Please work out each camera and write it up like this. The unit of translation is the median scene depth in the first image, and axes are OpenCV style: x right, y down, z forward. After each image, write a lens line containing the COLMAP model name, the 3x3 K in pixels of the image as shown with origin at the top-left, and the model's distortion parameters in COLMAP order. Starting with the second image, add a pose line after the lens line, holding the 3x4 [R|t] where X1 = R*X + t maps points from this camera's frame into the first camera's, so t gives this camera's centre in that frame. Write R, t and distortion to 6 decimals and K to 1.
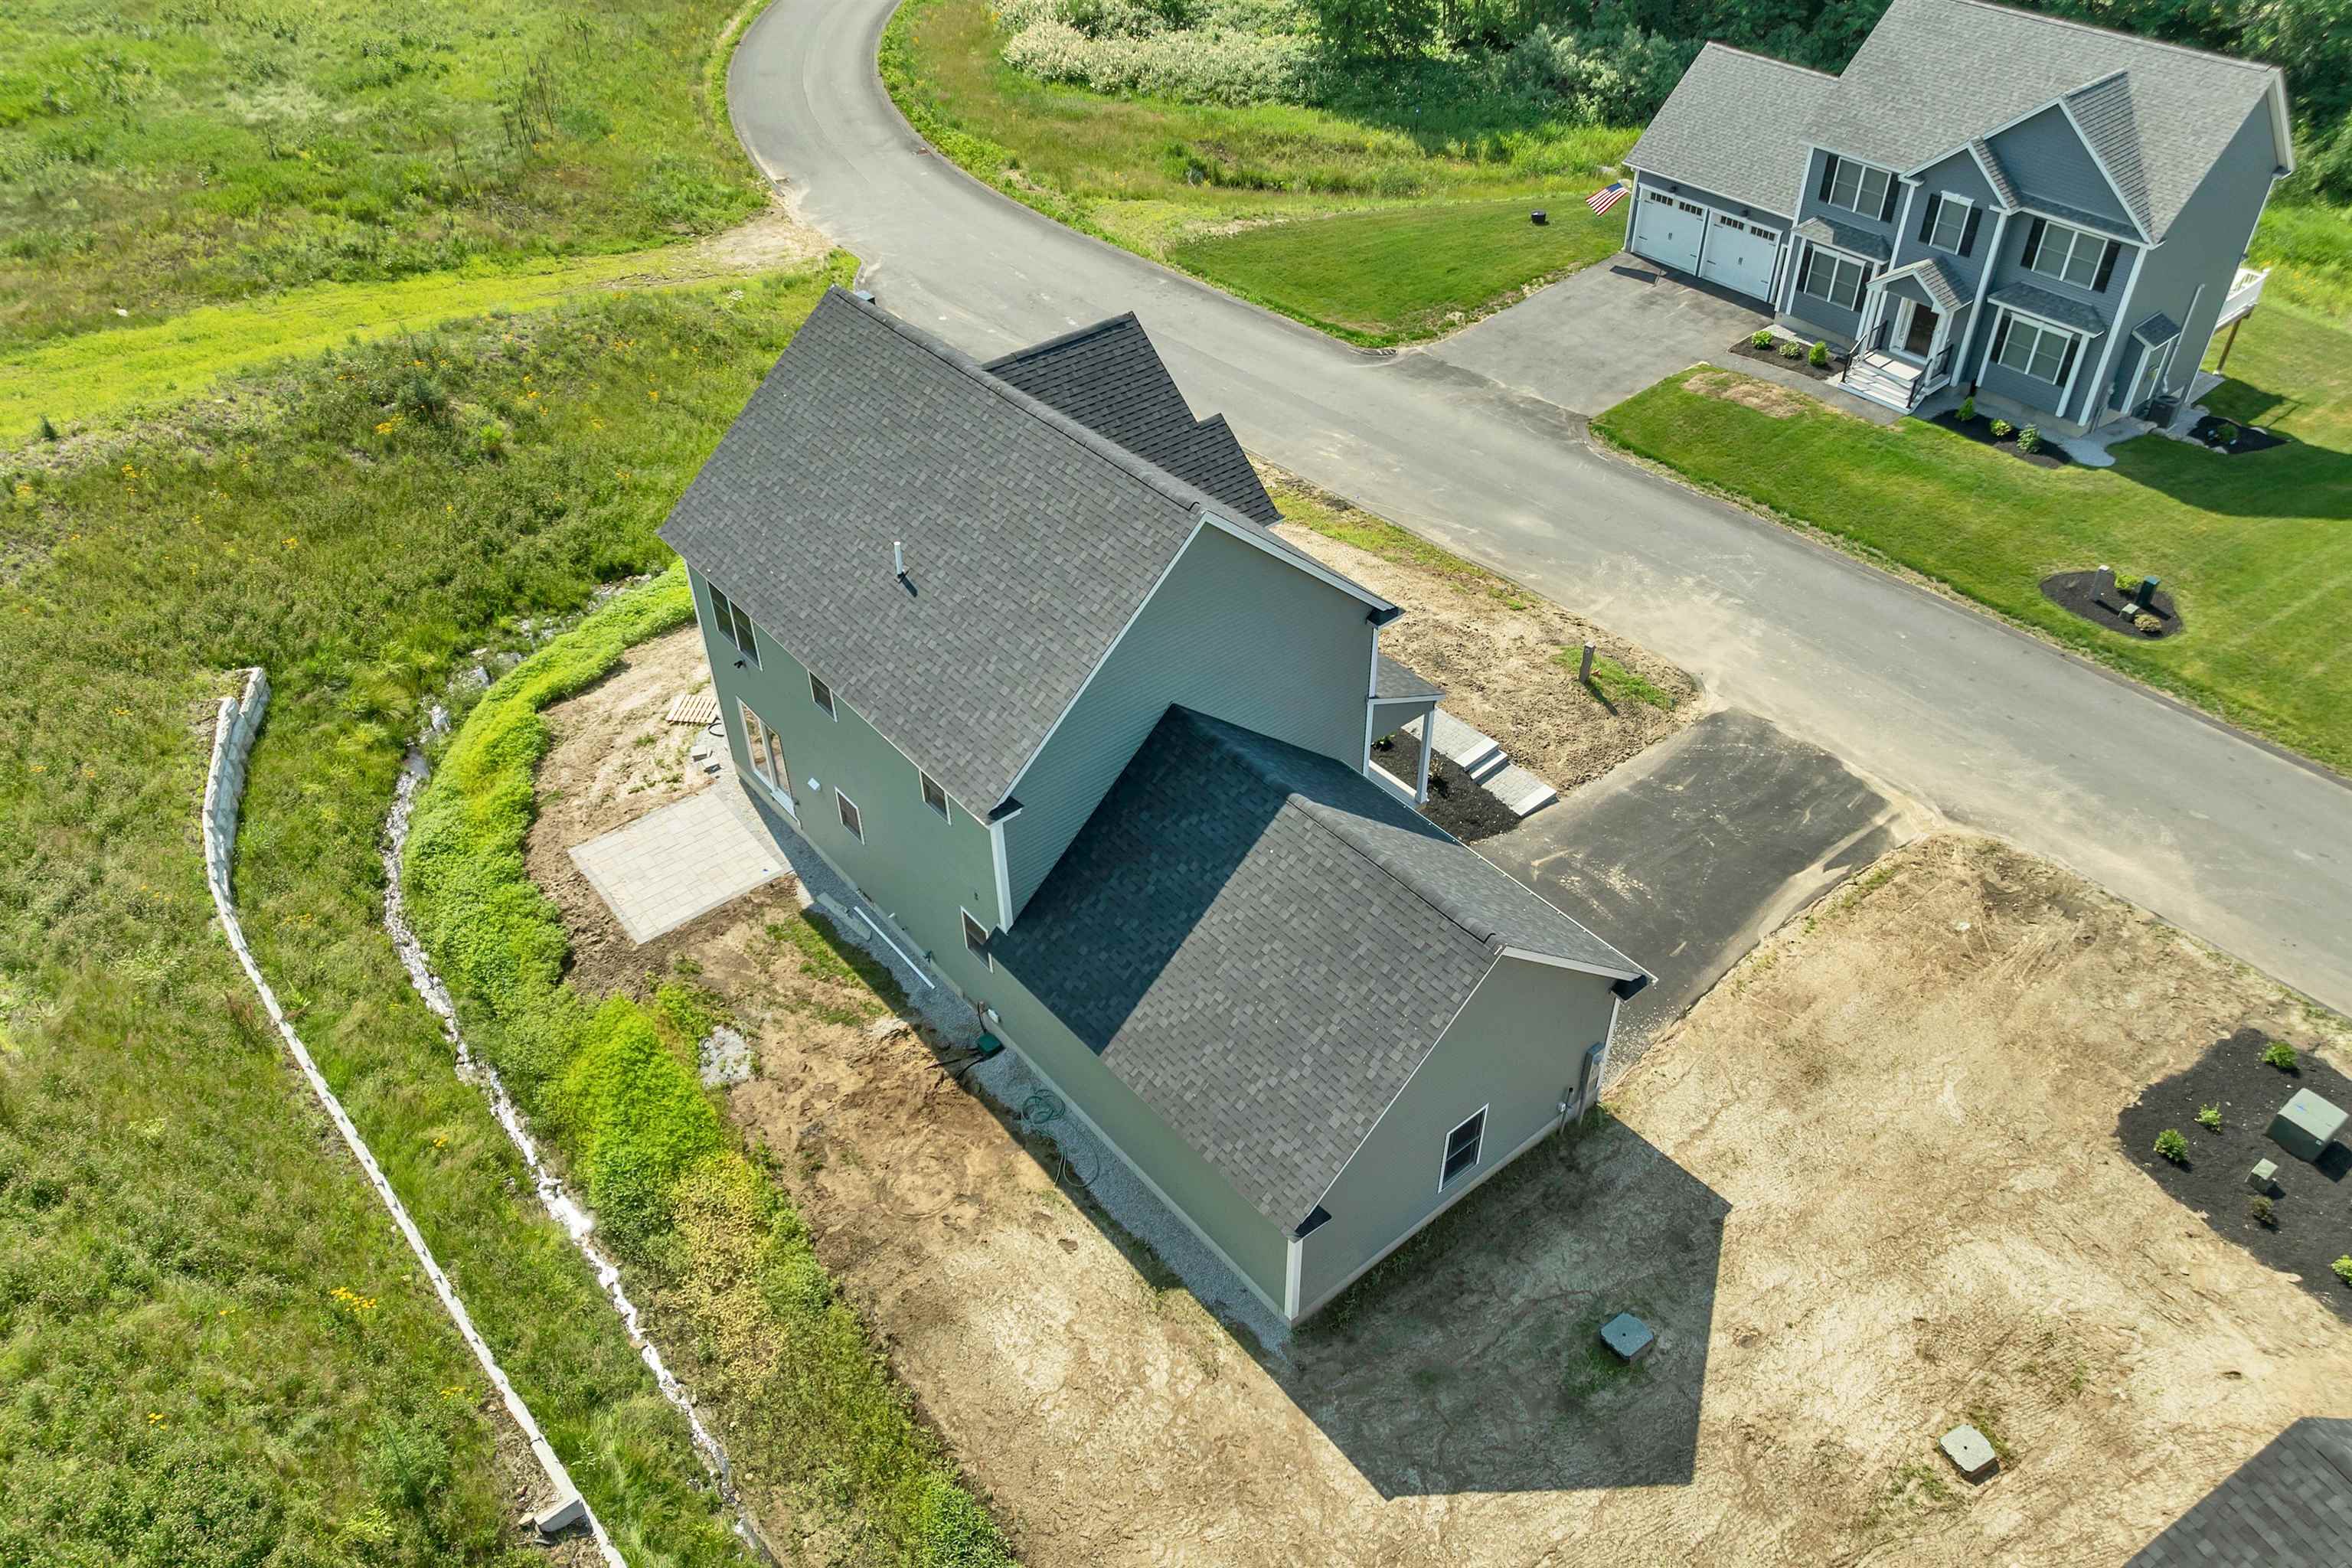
lens RADIAL K [[1696.2, 0, 1183.5], [0, 1696.2, 801.6], [0, 0, 1]] dist [-0.044594, 0.009100]
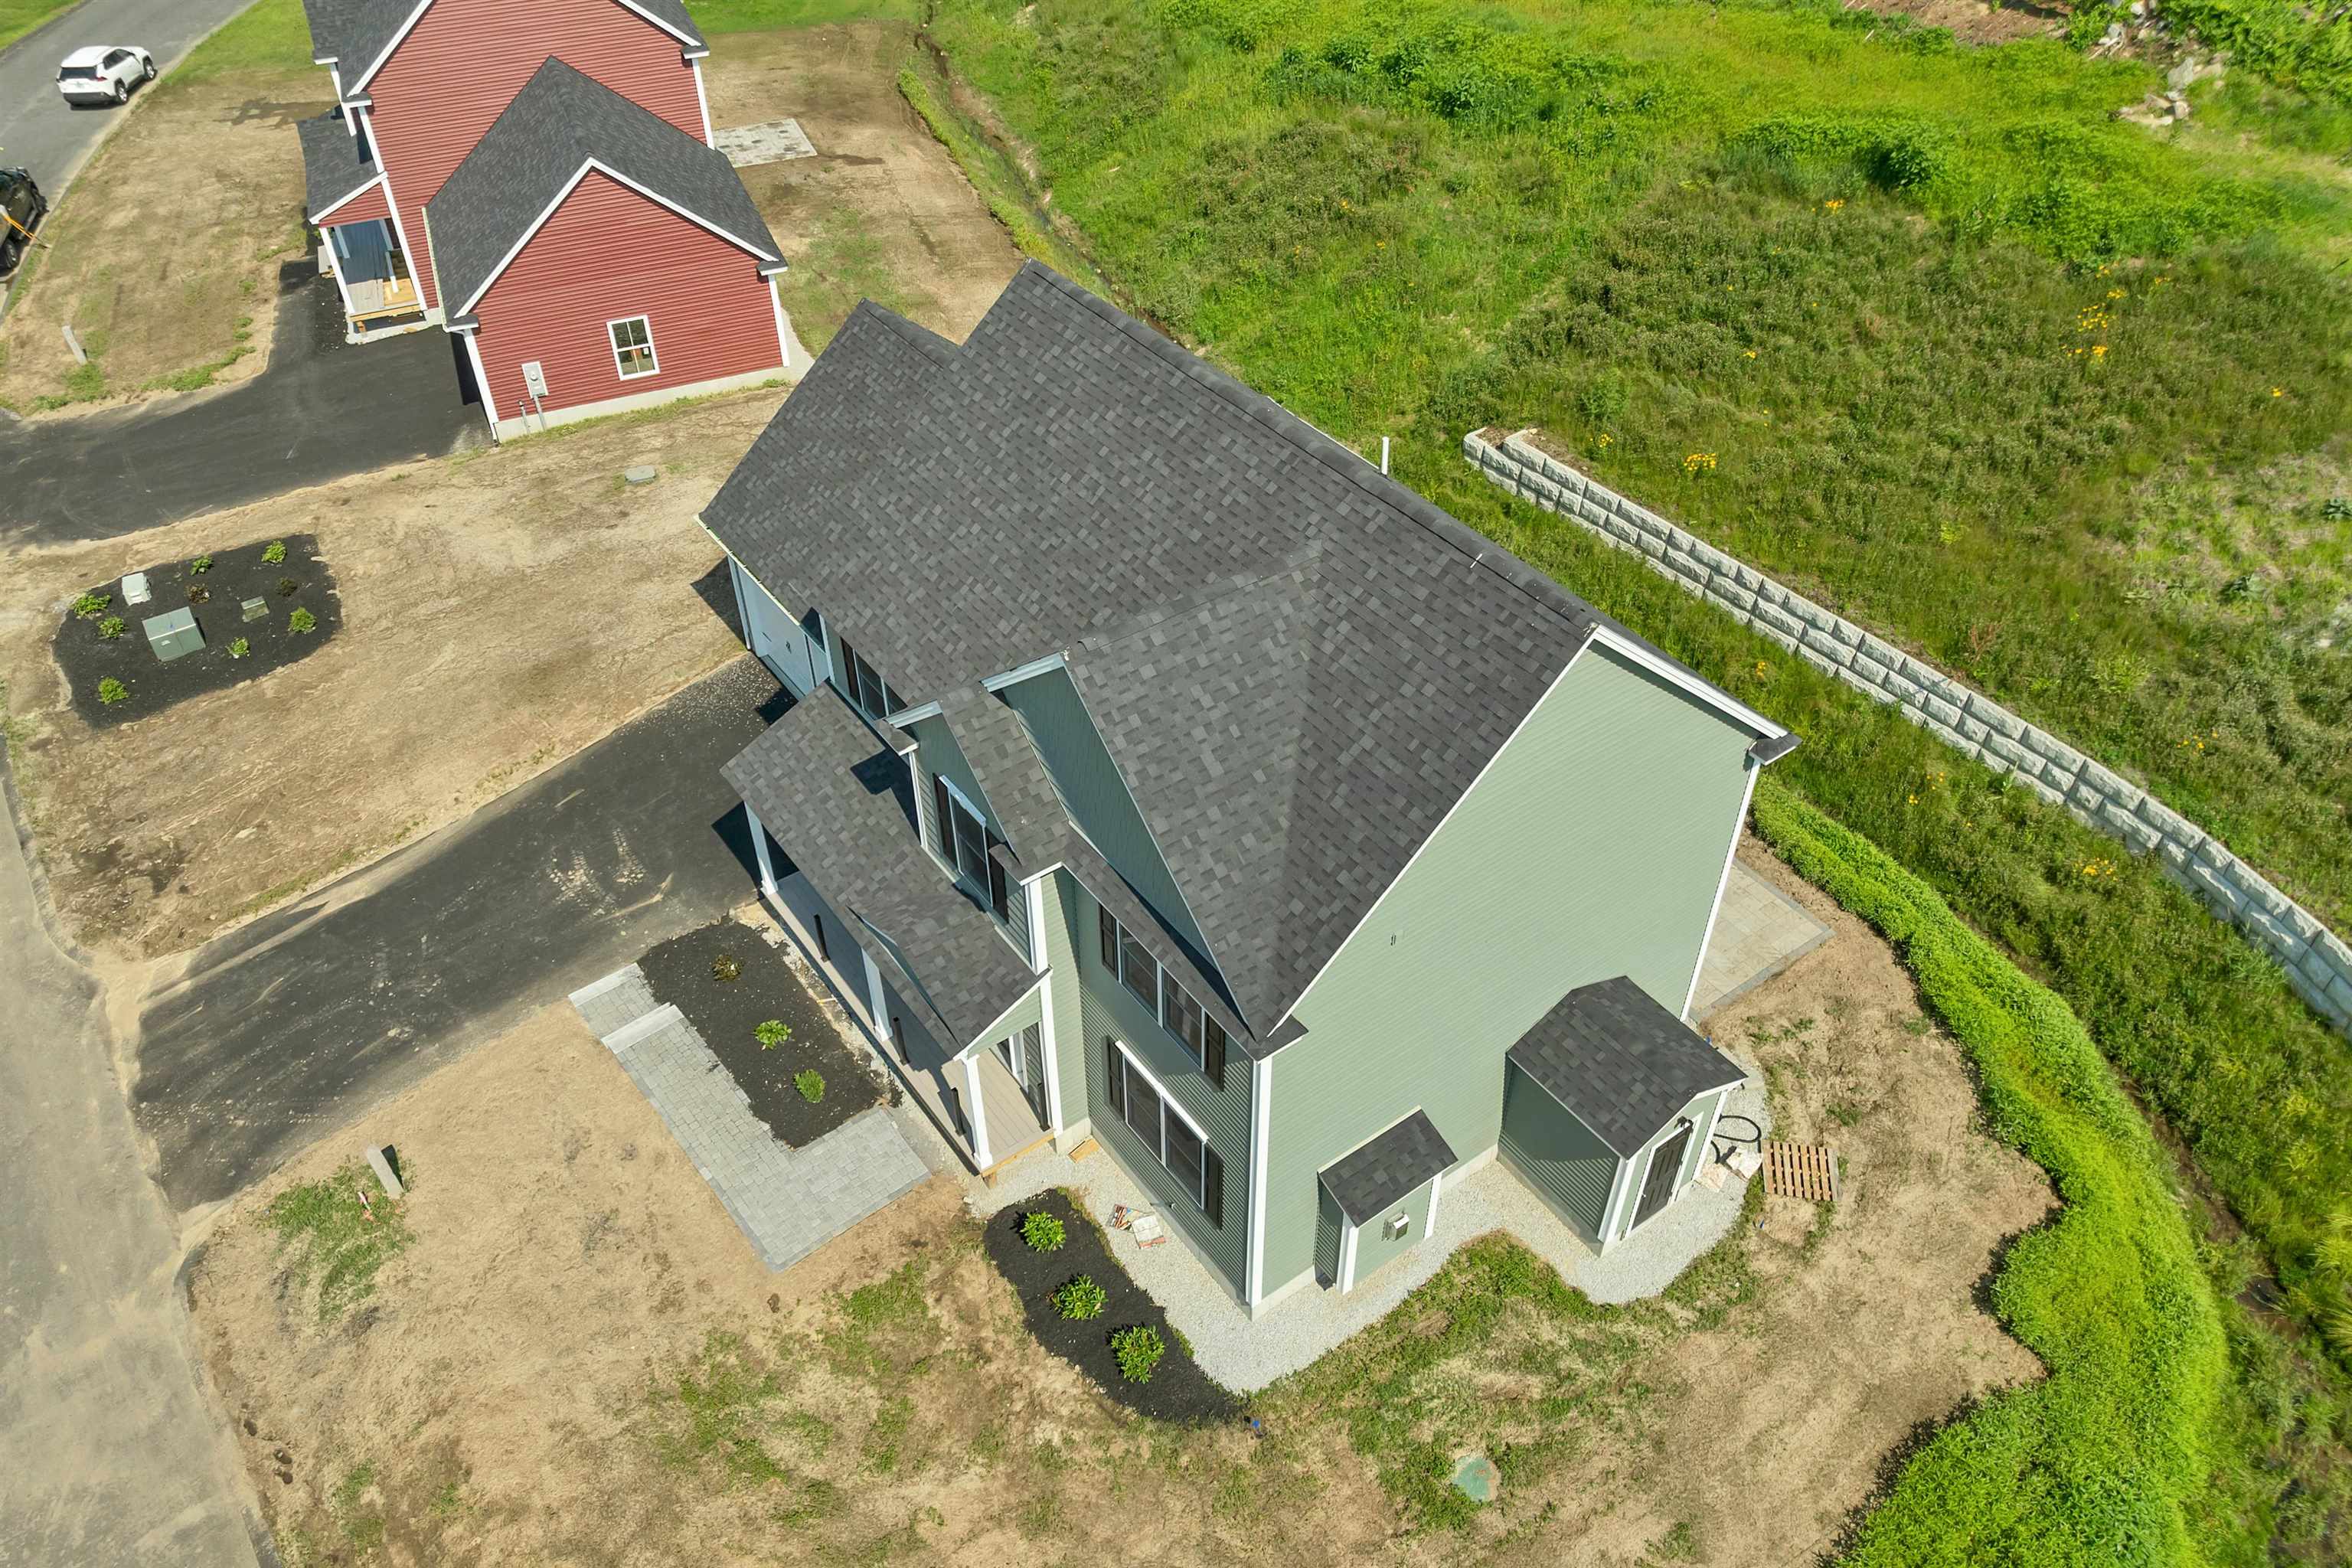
lens RADIAL K [[1696.2, 0, 1183.5], [0, 1696.2, 801.6], [0, 0, 1]] dist [-0.044594, 0.009100]
pose [[-0.998215, -0.026008, 0.053755, -0.090952], [0.049575, 0.140948, 0.988775, -0.737352], [-0.033293, 0.989675, -0.139407, 0.992577]]
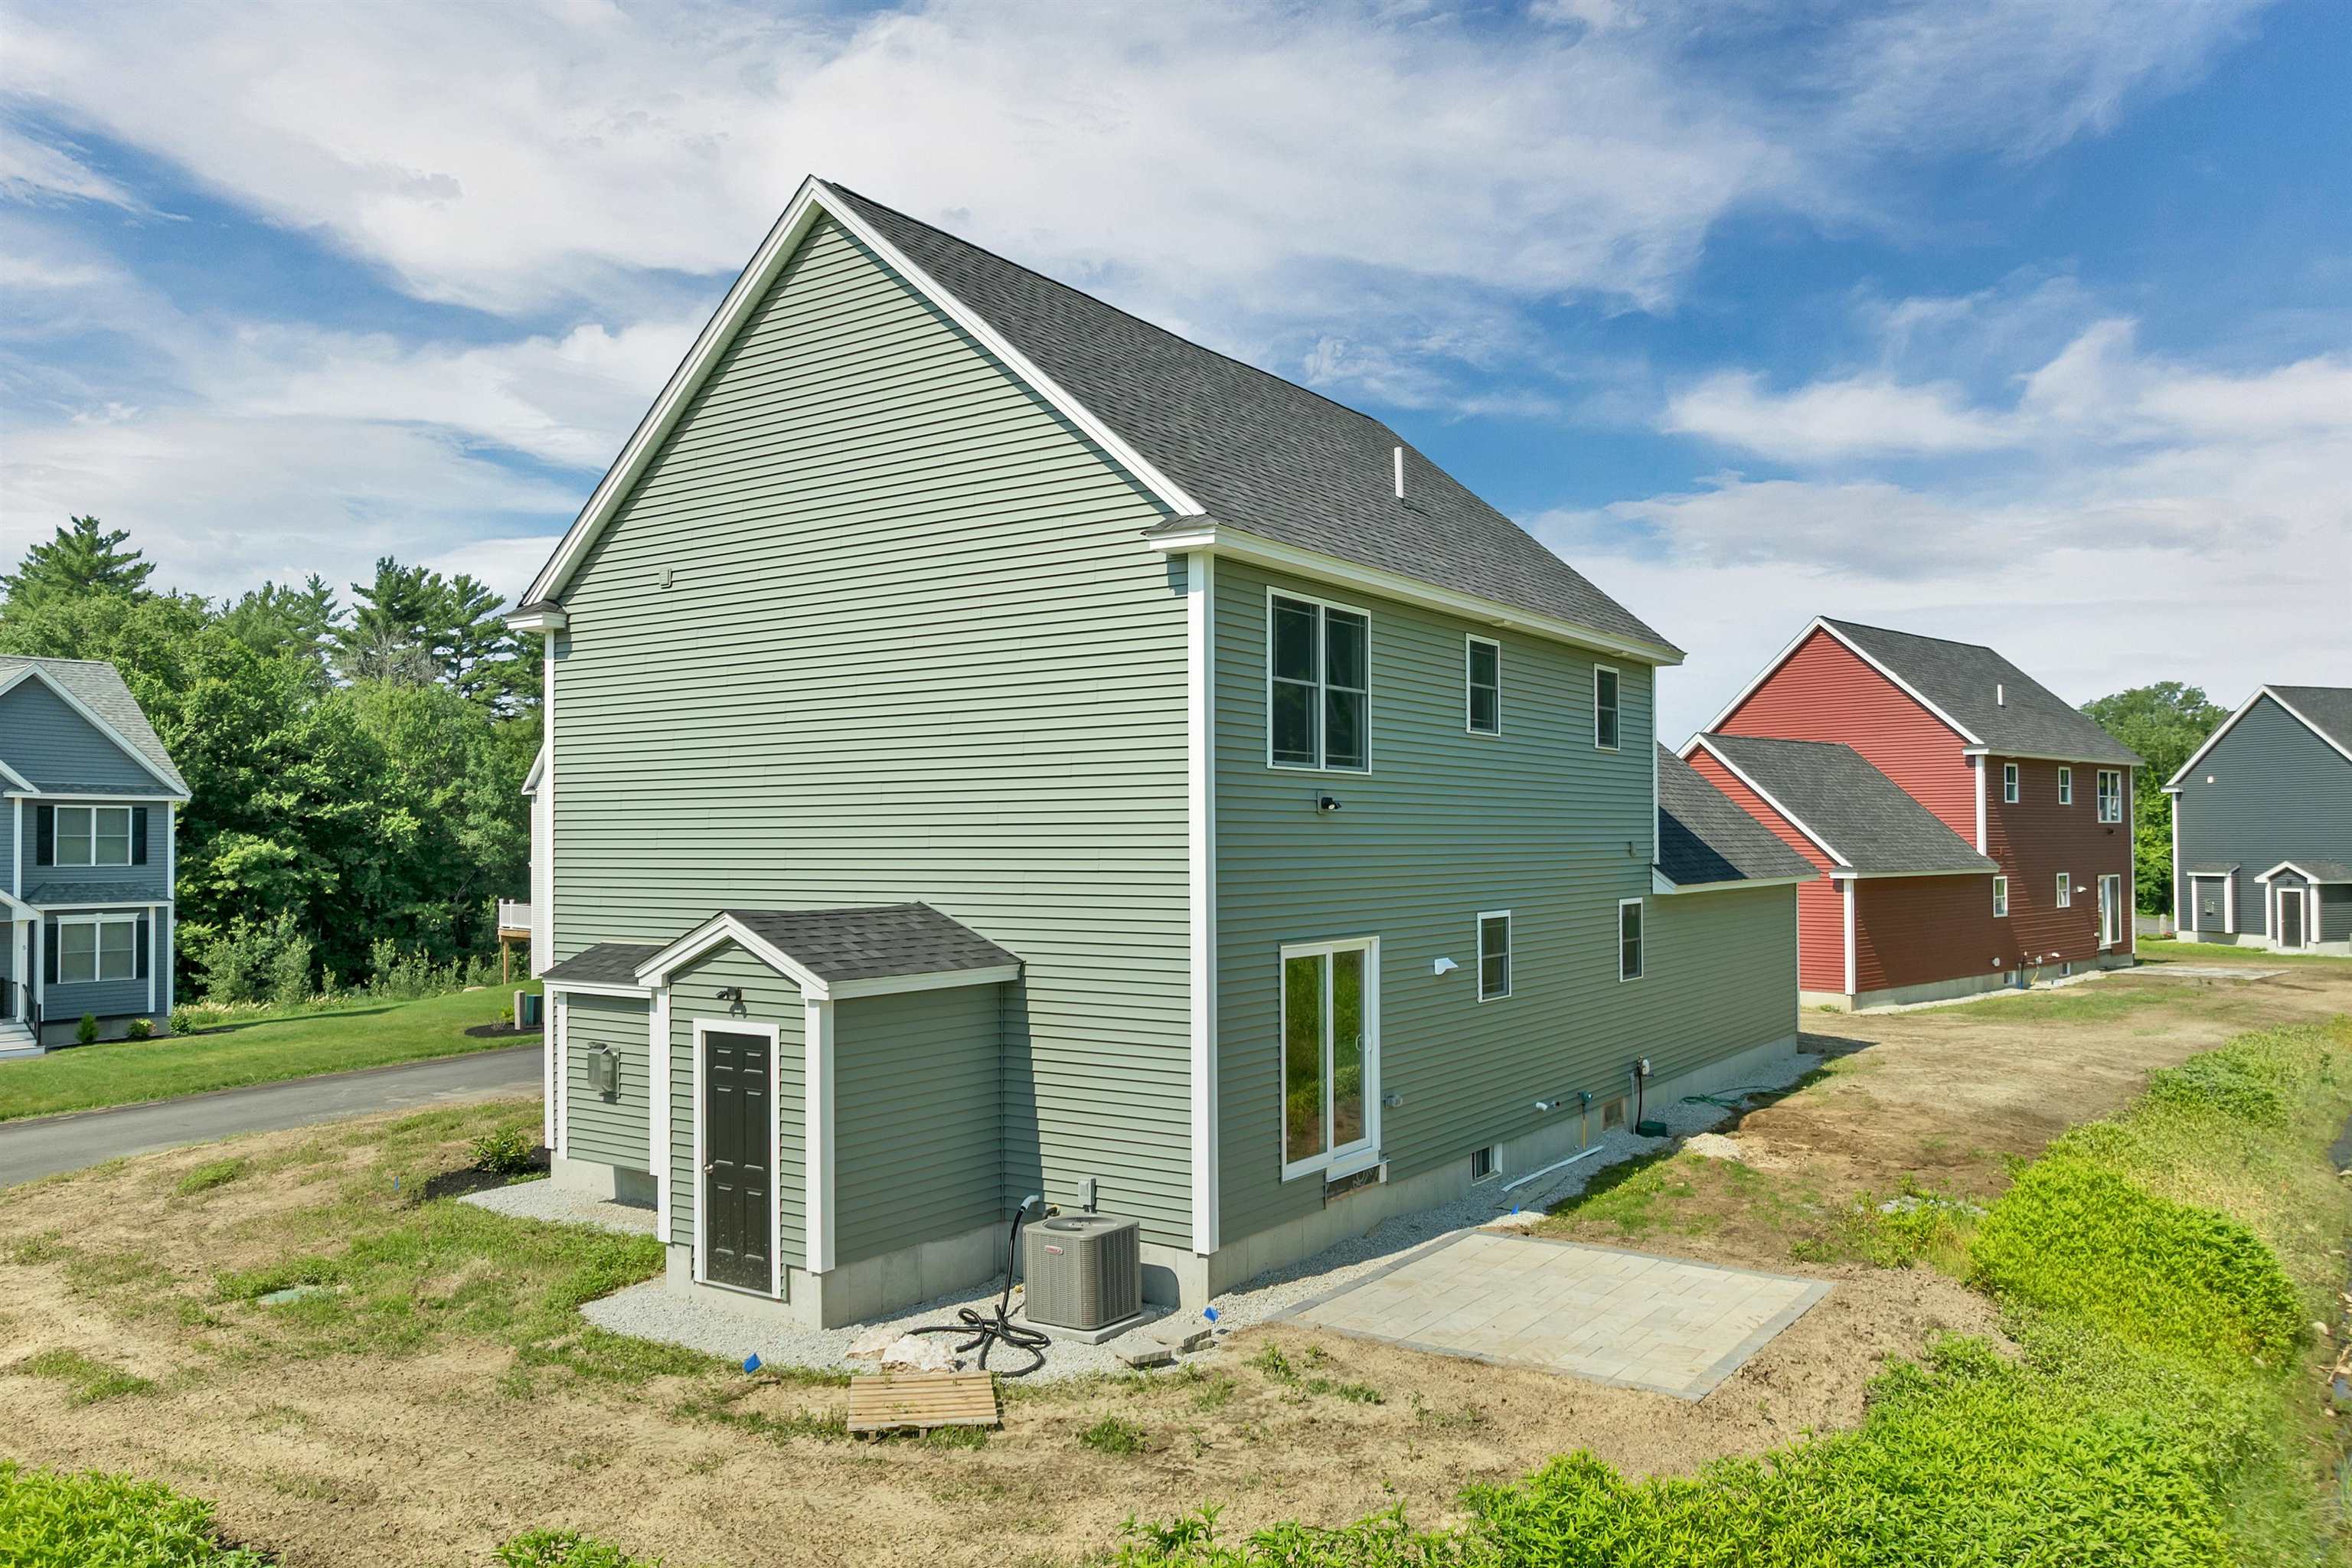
lens RADIAL K [[1696.2, 0, 1183.5], [0, 1696.2, 801.6], [0, 0, 1]] dist [-0.044594, 0.009100]
pose [[-0.285190, 0.034023, 0.957867, -0.603098], [0.622496, 0.766484, 0.158113, -0.157145], [-0.728811, 0.641361, -0.239772, 1.005206]]
